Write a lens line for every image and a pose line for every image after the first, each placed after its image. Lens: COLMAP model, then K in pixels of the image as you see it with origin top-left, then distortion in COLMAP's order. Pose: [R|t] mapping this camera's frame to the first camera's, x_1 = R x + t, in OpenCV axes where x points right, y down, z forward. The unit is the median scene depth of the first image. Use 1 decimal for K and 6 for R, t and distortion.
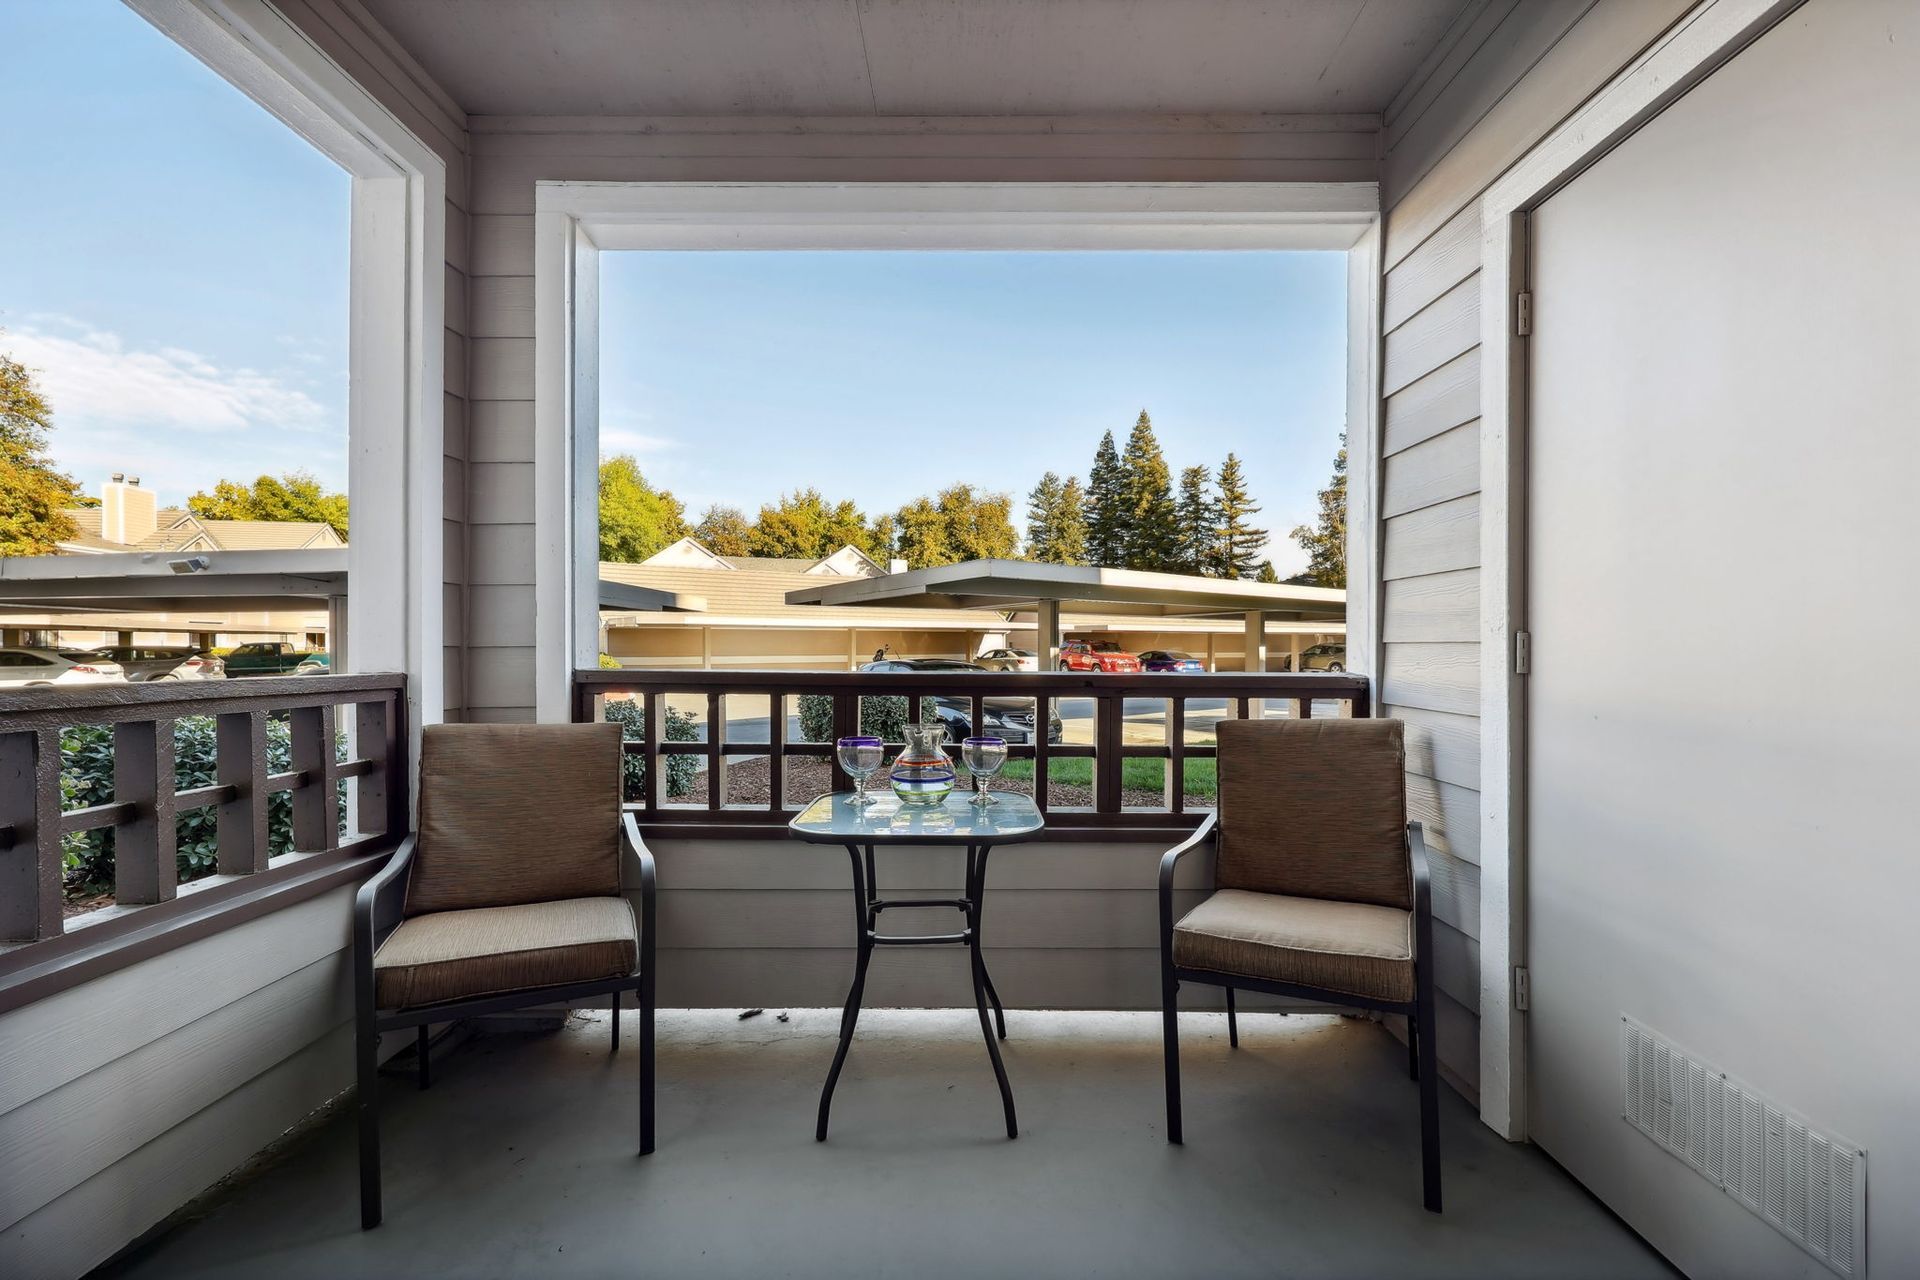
lens RADIAL K [[787.5, 0, 960.1], [0, 787.5, 647.8], [0, 0, 1]] dist [-0.001462, 0.001810]
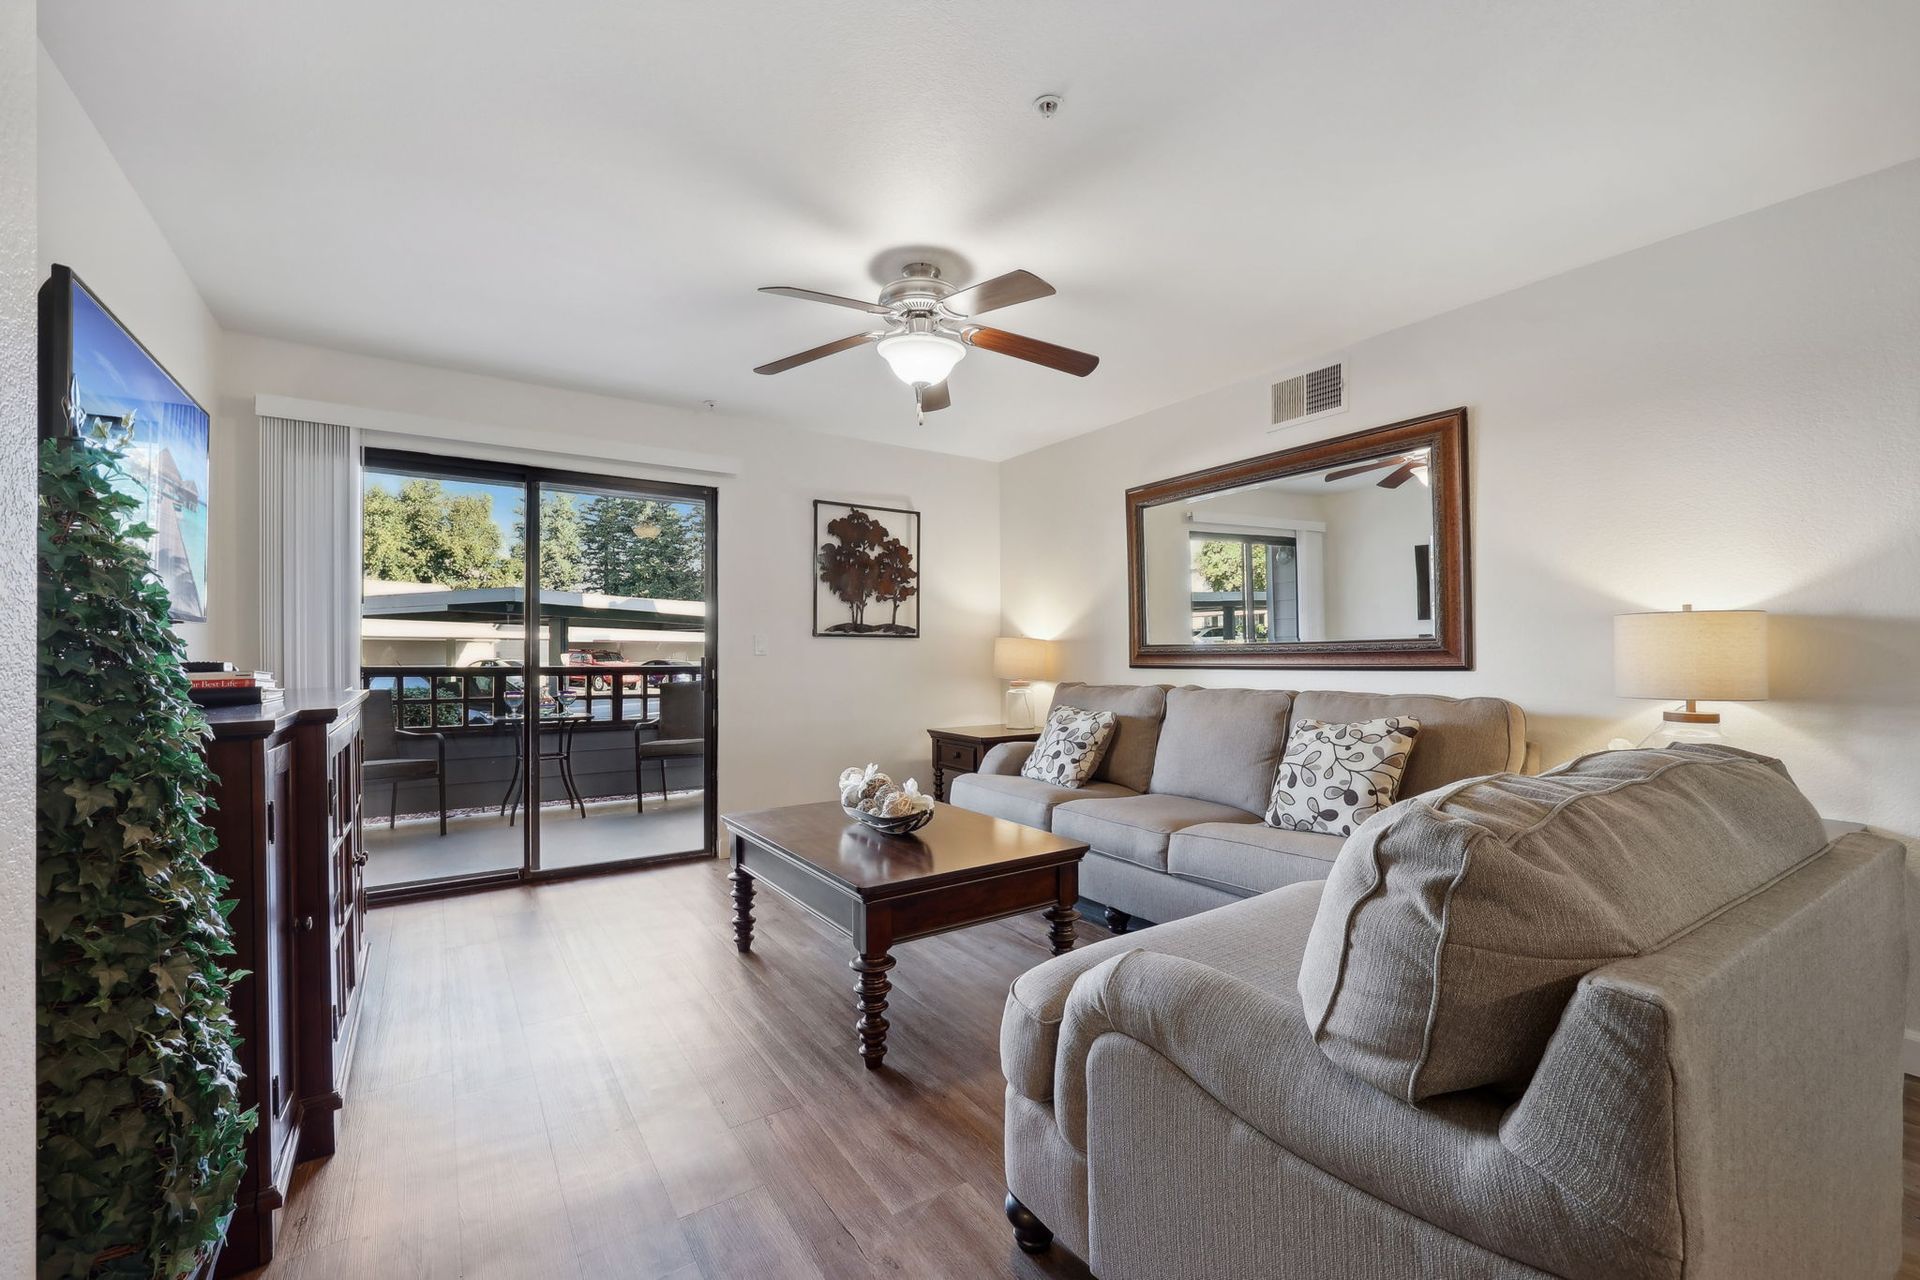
lens RADIAL K [[787.5, 0, 953.1], [0, 787.5, 650.9], [0, 0, 1]] dist [-0.001462, 0.001810]
pose [[0.826433, -0.002433, 0.563029, -0.013121], [0.006451, 0.999966, -0.005149, 0.000012], [-0.562998, 0.007888, 0.826421, -0.065863]]
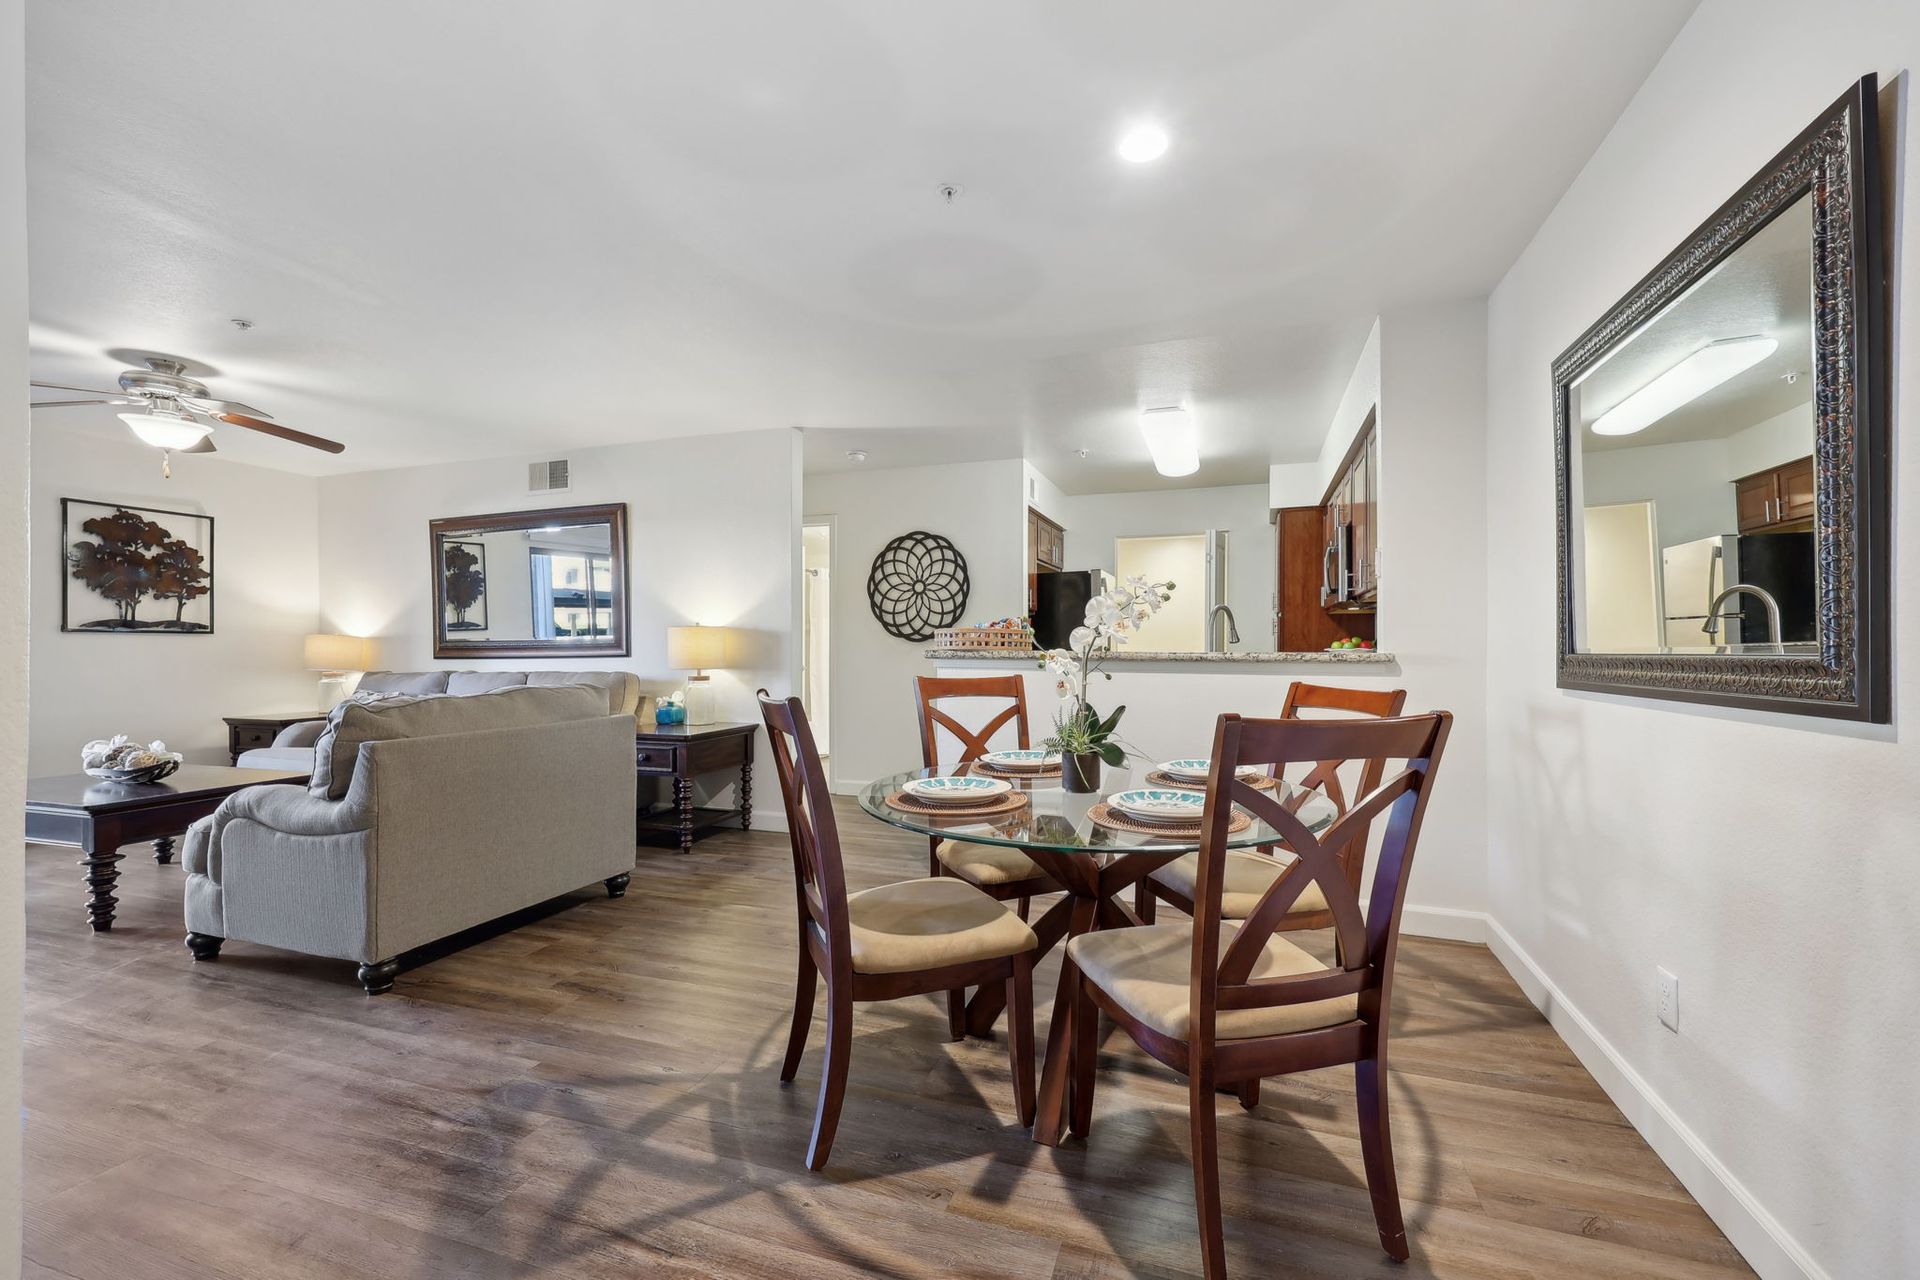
lens RADIAL K [[787.5, 0, 979.7], [0, 787.5, 648.9], [0, 0, 1]] dist [-0.001462, 0.001810]
pose [[0.306755, -0.006930, 0.951763, -0.026859], [0.009403, 0.999947, 0.004251, 0.000322], [-0.951742, 0.007645, 0.306804, -0.103025]]
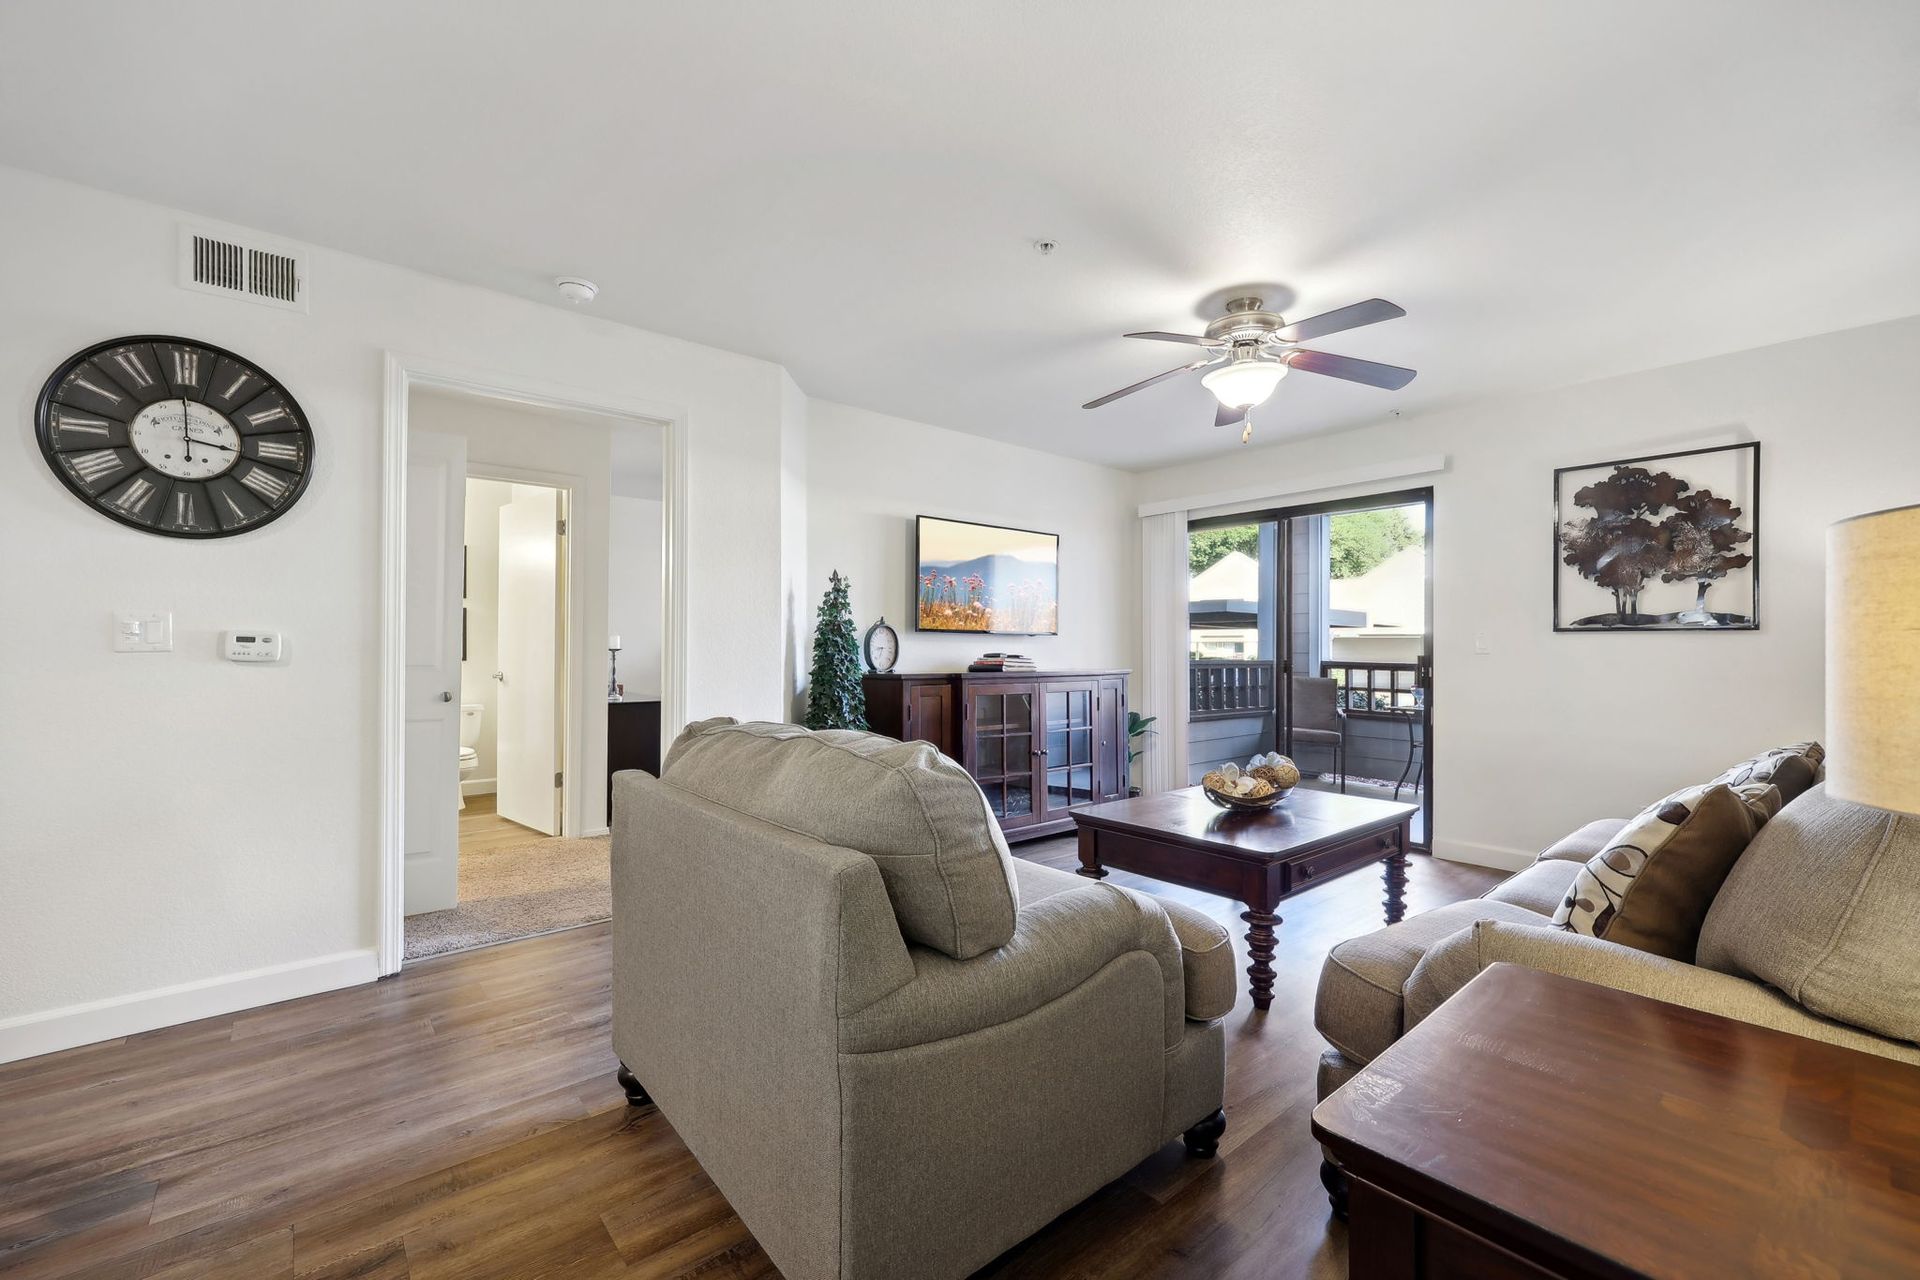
lens RADIAL K [[787.5, 0, 972.2], [0, 787.5, 643.5], [0, 0, 1]] dist [-0.001462, 0.001810]
pose [[0.660004, -0.004126, -0.751251, 0.032665], [-0.005917, 0.999925, -0.010690, 0.000058], [0.751239, 0.011500, 0.659930, -0.072863]]
